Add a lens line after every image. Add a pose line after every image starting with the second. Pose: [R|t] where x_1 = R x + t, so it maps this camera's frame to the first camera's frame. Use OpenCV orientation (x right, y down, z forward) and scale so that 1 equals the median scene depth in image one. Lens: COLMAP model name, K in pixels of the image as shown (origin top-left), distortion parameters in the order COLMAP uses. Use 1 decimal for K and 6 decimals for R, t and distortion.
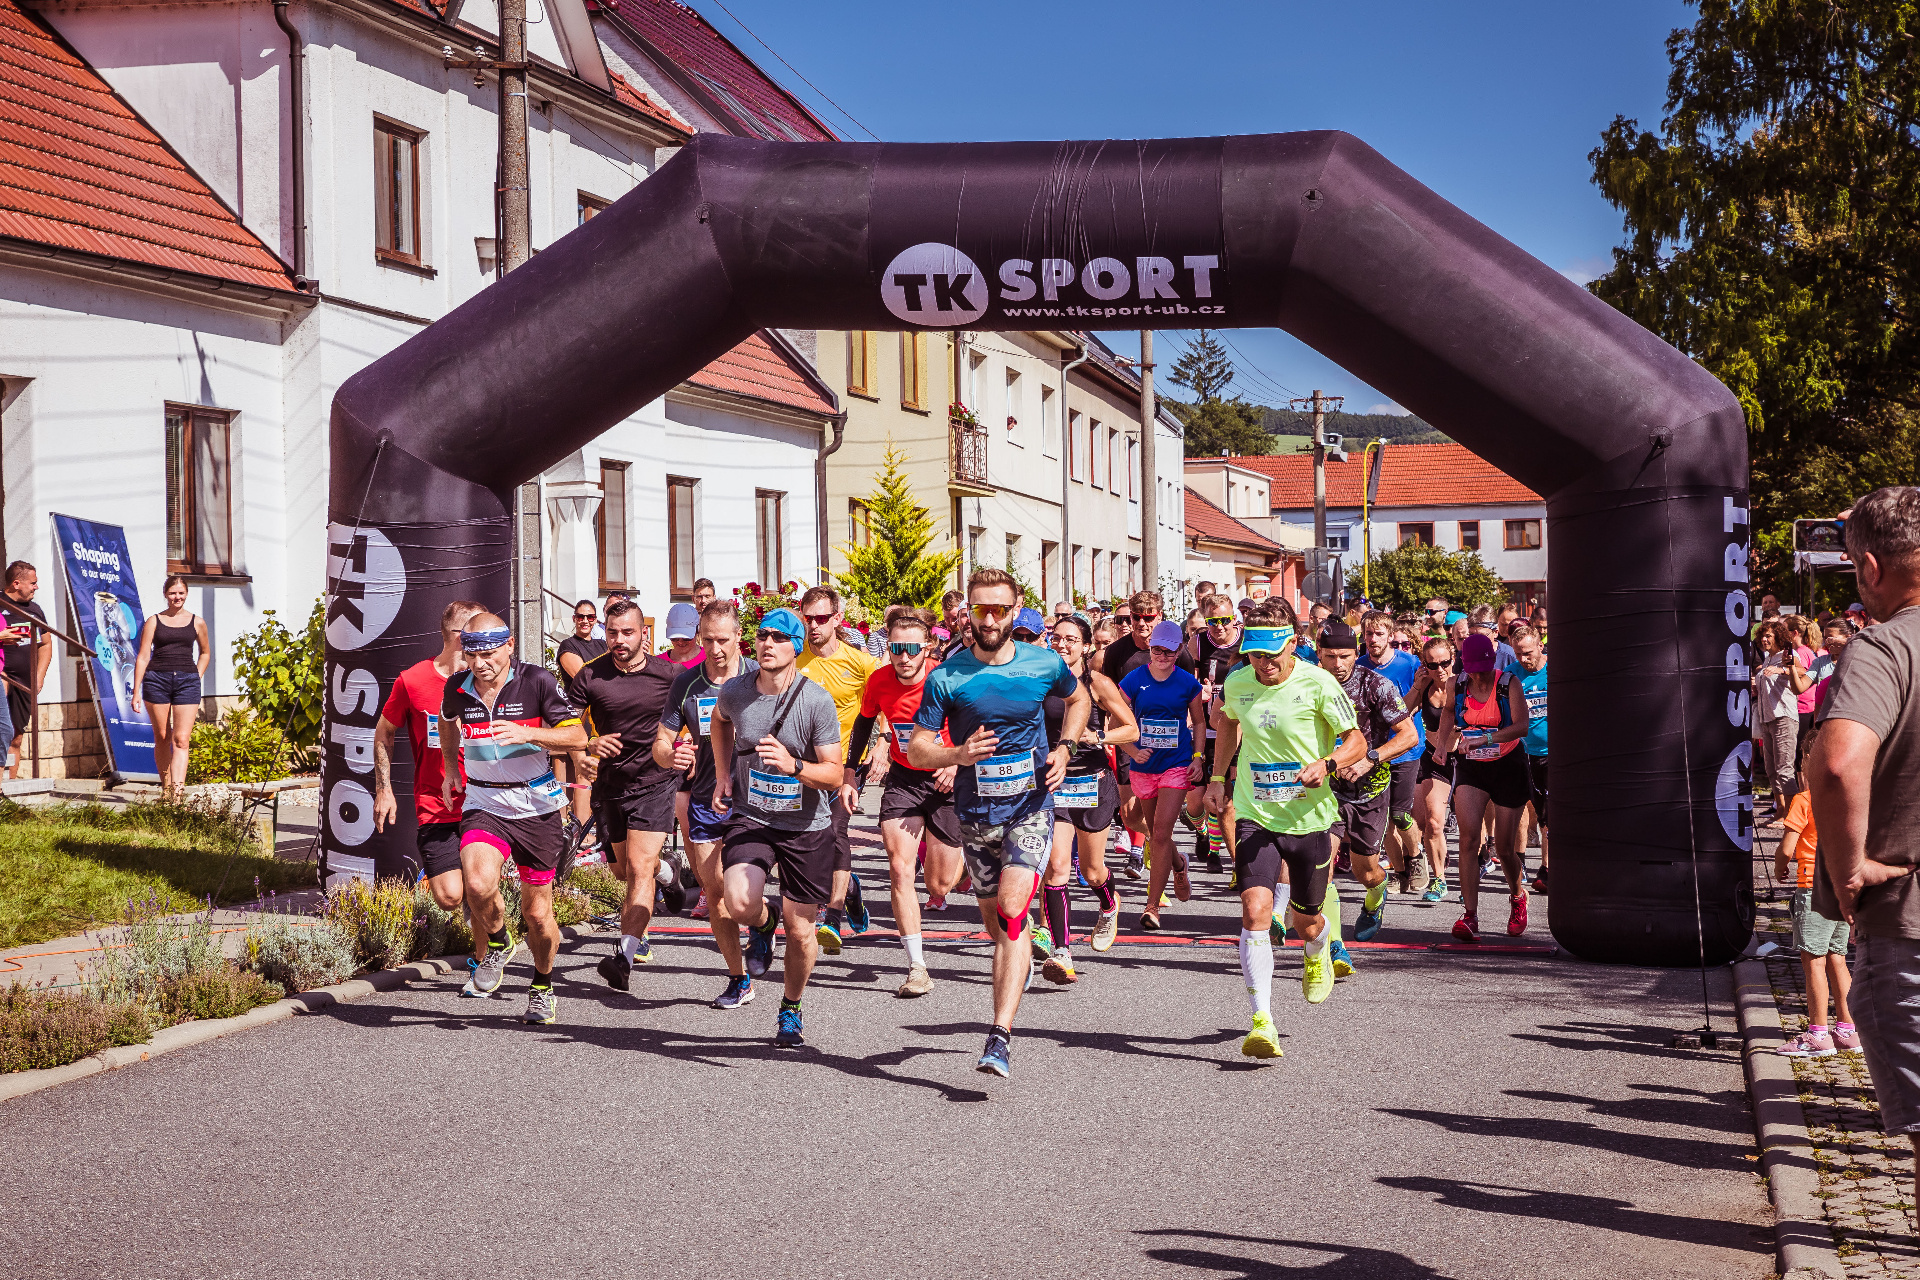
lens RADIAL K [[3664.7, 0, 907.5], [0, 3664.7, 591.1], [0, 0, 1]] dist [0.173977, 0.000000]
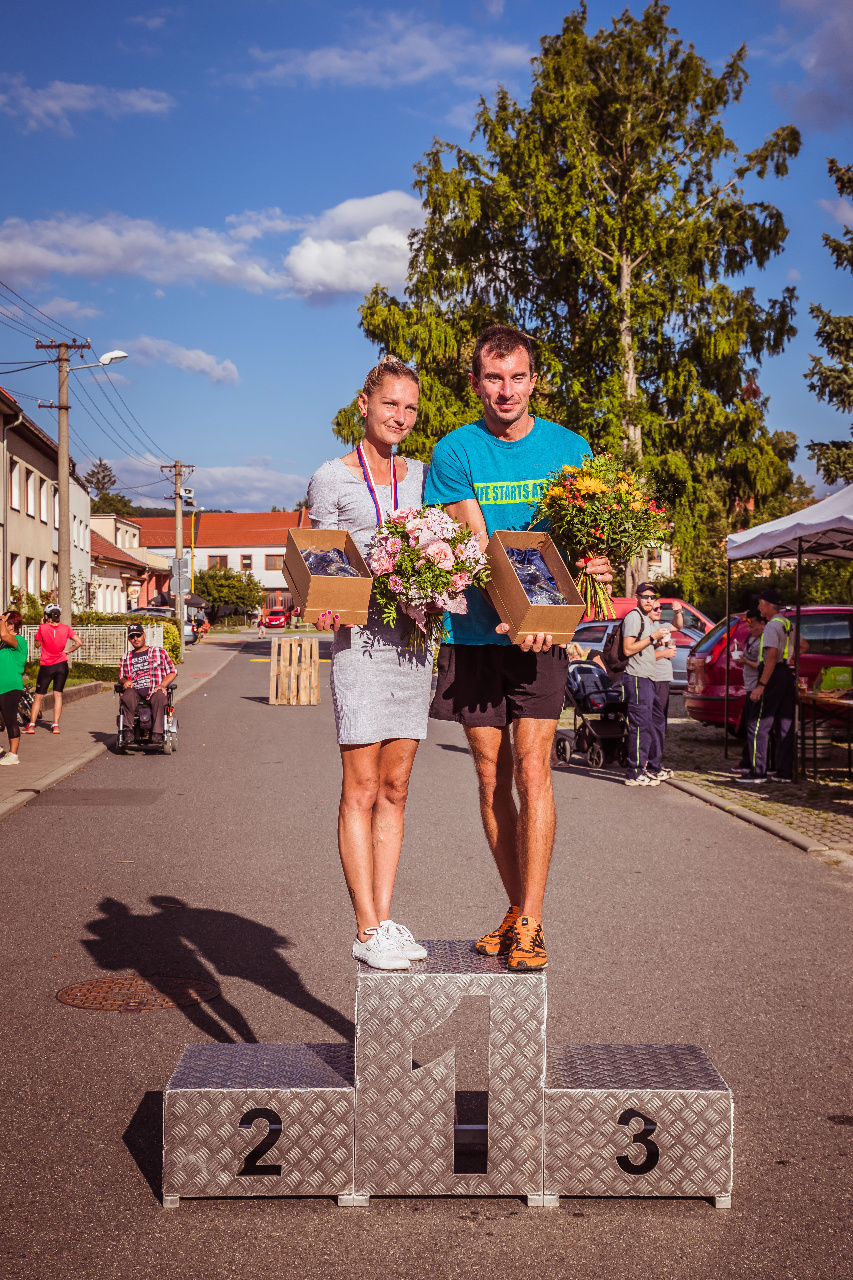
lens RADIAL K [[1738.7, 0, 442.9], [0, 1738.7, 582.7], [0, 0, 1]] dist [0.011347, 0.000000]
pose [[0.962123, 0.010435, 0.272417, 0.013138], [-0.008580, 0.999931, -0.007999, 0.001476], [-0.272482, 0.005359, 0.962146, 0.178084]]
